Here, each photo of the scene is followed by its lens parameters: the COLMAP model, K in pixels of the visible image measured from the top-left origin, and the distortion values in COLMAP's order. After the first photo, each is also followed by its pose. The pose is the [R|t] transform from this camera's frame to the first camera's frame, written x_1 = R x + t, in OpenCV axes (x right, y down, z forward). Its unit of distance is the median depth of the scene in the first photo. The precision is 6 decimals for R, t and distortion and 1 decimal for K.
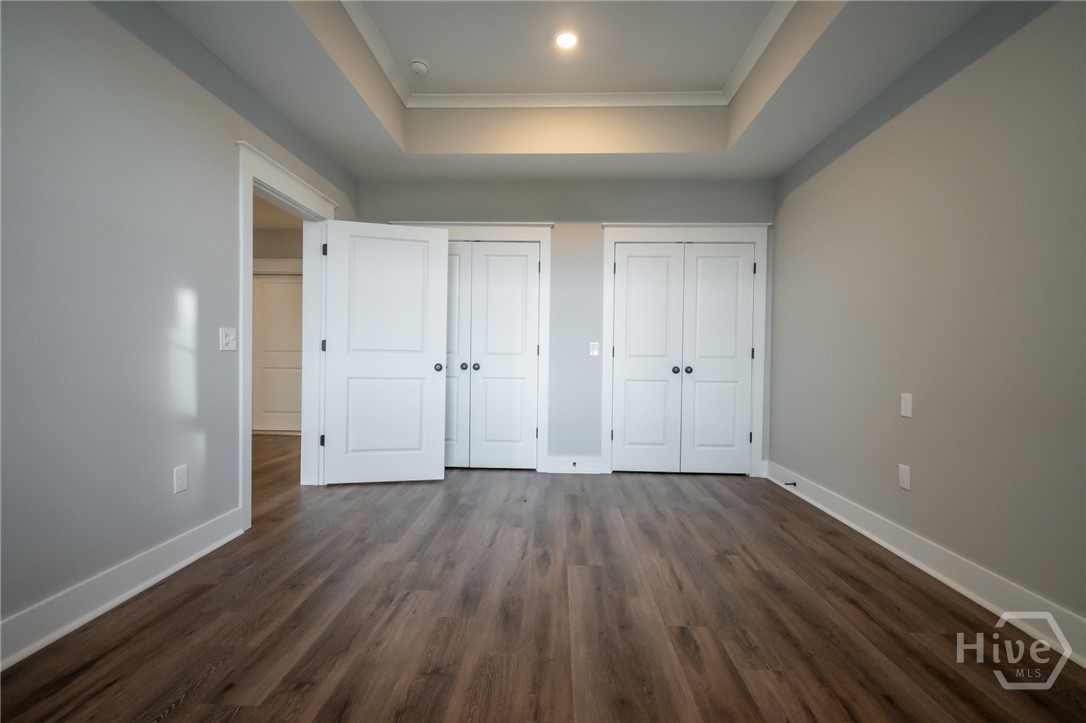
lens RADIAL K [[408.9, 0, 507.3], [0, 408.9, 356.1], [0, 0, 1]] dist [-0.001728, -0.000157]
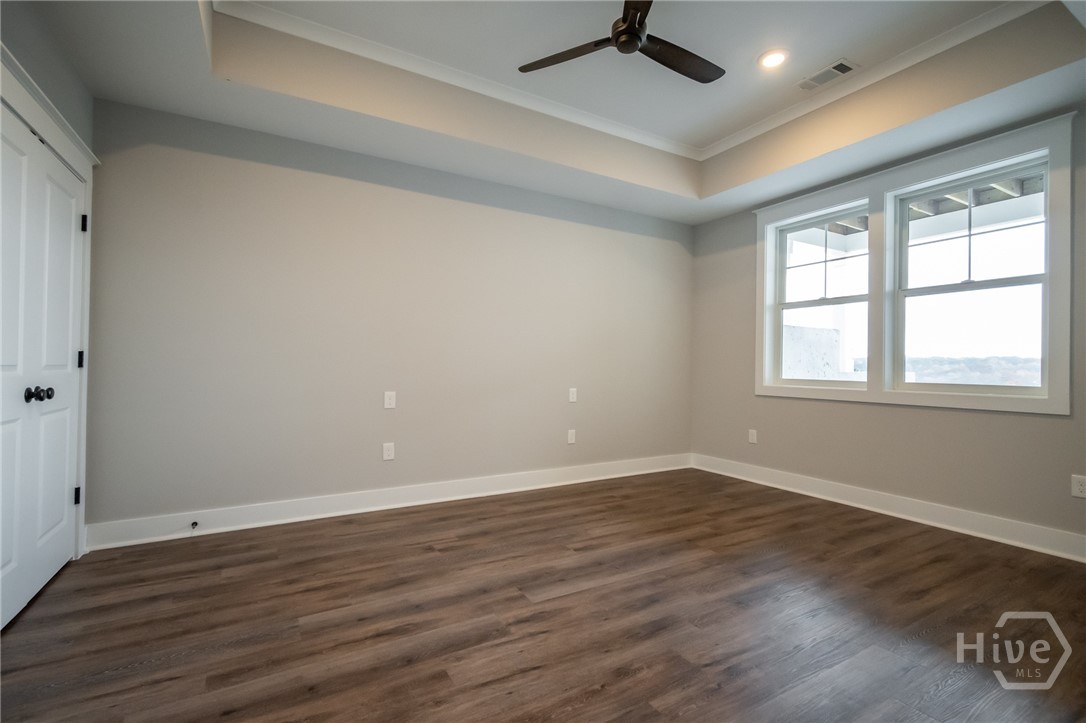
lens RADIAL K [[479.9, 0, 551.5], [0, 479.9, 364.7], [0, 0, 1]] dist [-0.001470, 0.000606]
pose [[-0.531101, -0.018224, 0.847112, -0.791880], [-0.006595, 0.999827, 0.017375, -0.034518], [-0.847283, 0.003641, -0.531130, 1.588043]]
